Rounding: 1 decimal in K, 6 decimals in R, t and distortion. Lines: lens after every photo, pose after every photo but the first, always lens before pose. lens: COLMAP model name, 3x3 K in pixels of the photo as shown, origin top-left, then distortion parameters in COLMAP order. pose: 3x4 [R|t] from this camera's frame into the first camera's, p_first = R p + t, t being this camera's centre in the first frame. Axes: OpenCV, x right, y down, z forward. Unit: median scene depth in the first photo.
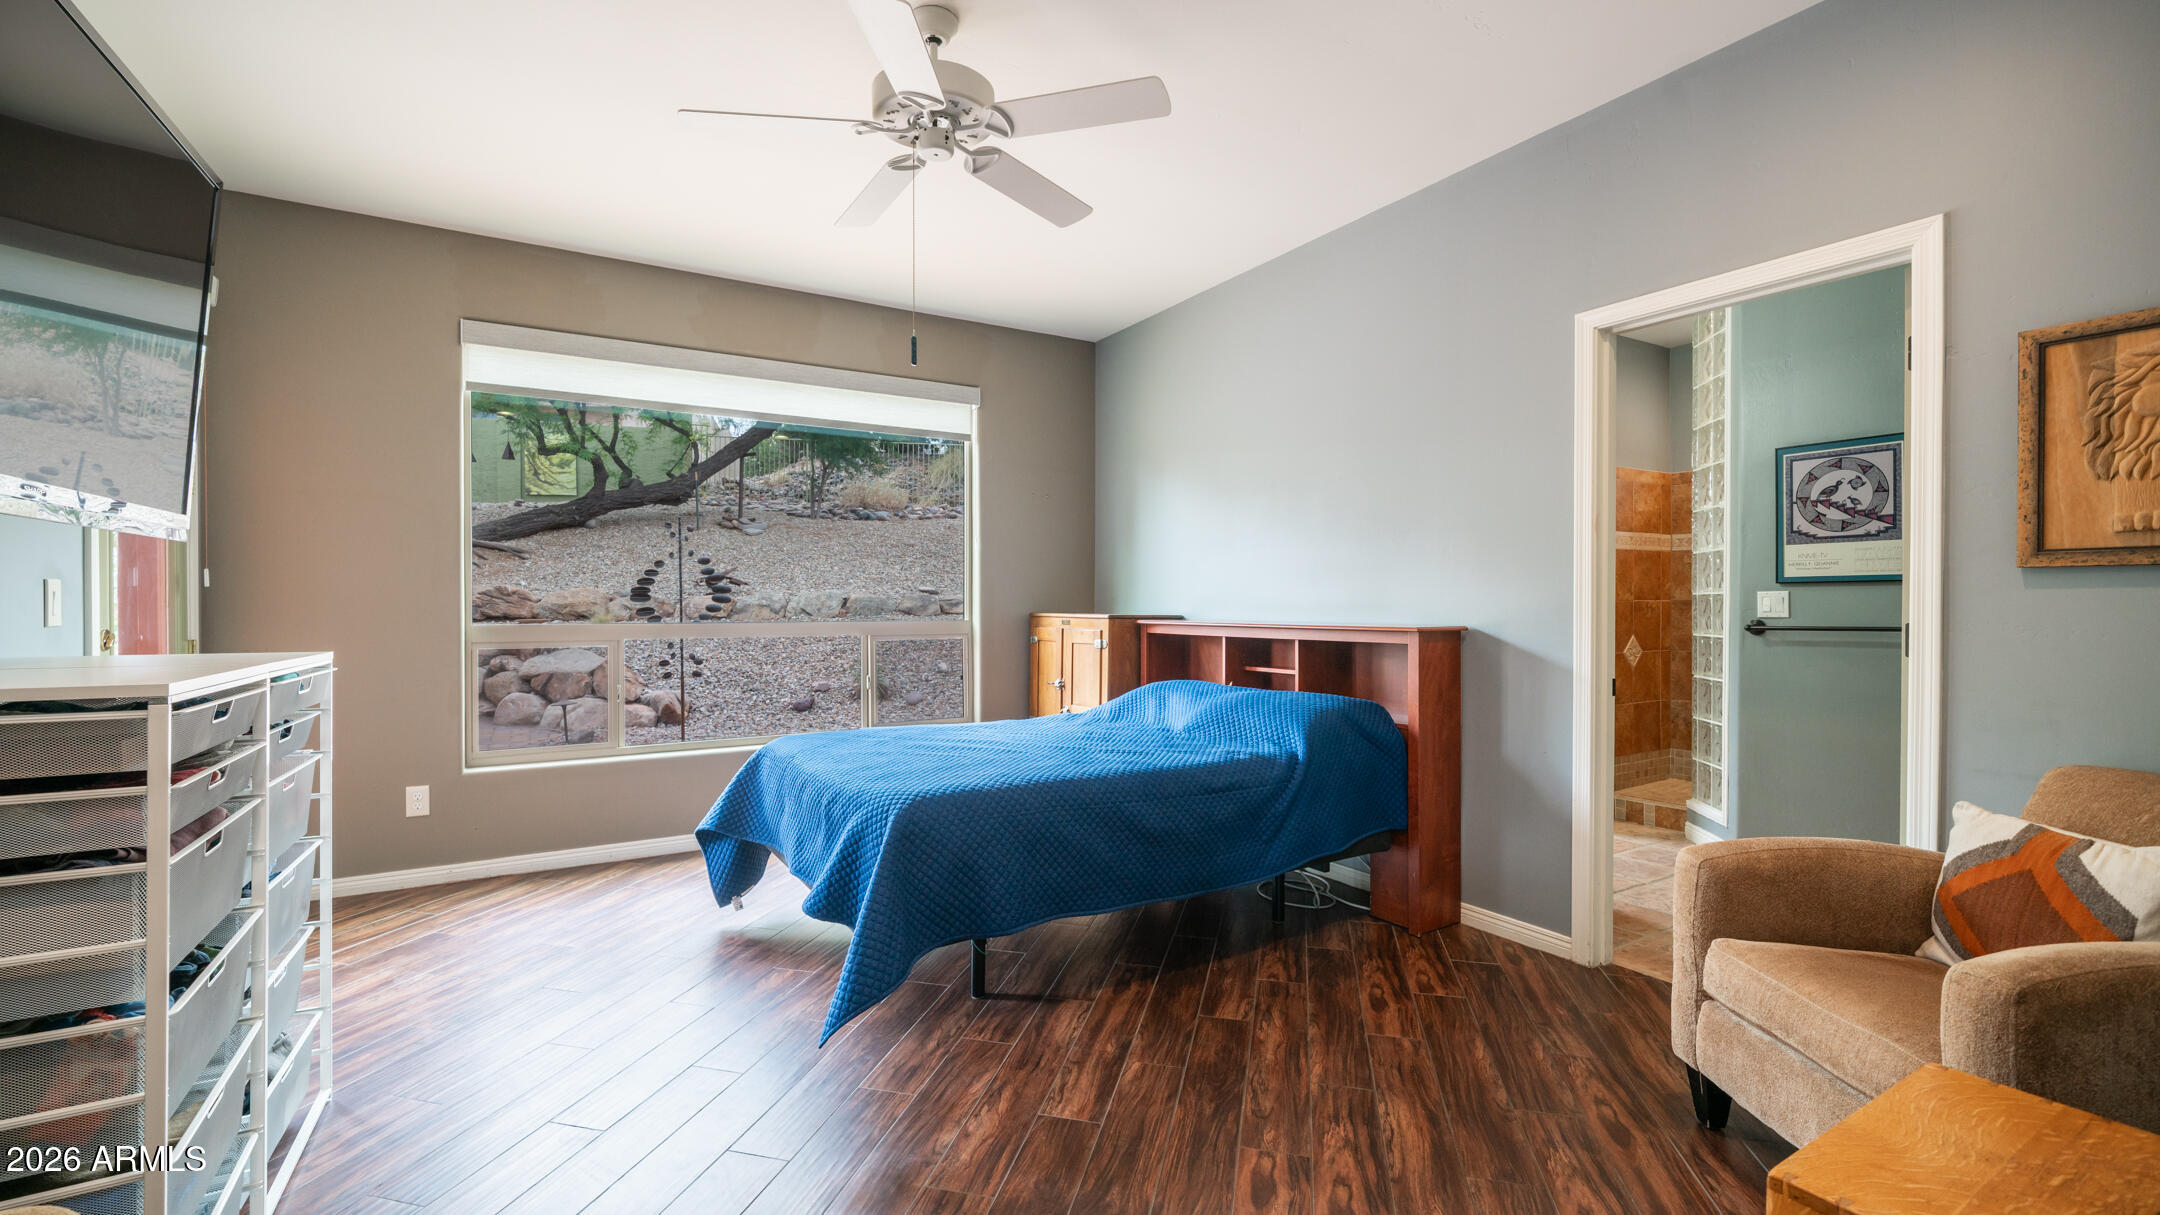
lens RADIAL K [[874.8, 0, 1036.3], [0, 874.8, 608.5], [0, 0, 1]] dist [0.001892, 0.000253]
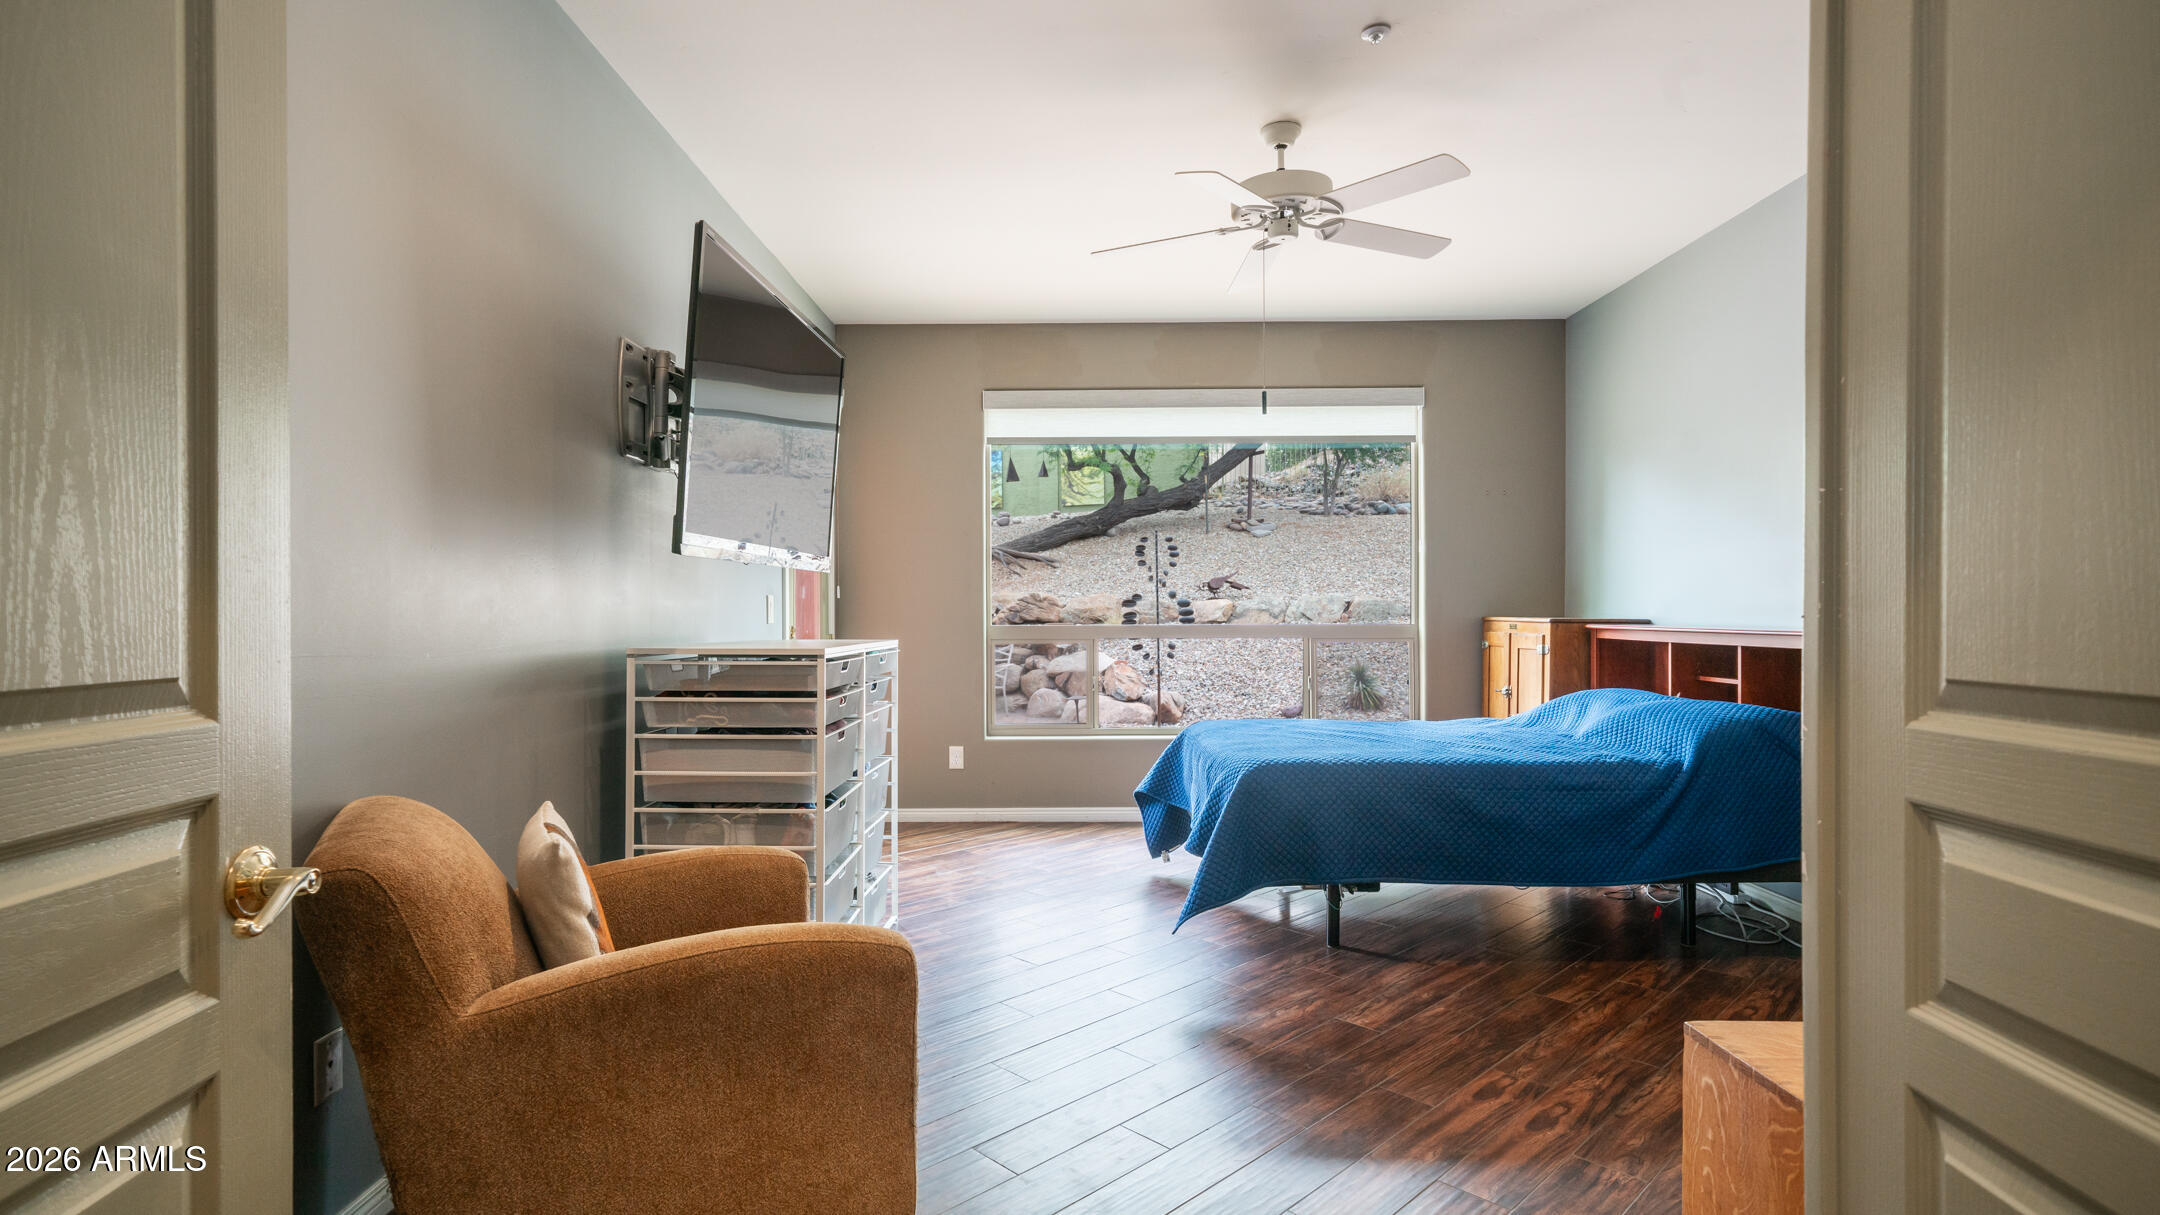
lens RADIAL K [[1117.5, 0, 1080.4], [0, 1117.5, 600.2], [0, 0, 1]] dist [-0.002396, 0.004741]
pose [[0.854956, -0.007127, -0.518652, 0.364149], [0.000444, 0.999915, -0.013008, 0.004078], [0.518700, 0.010891, 0.854887, -0.384331]]
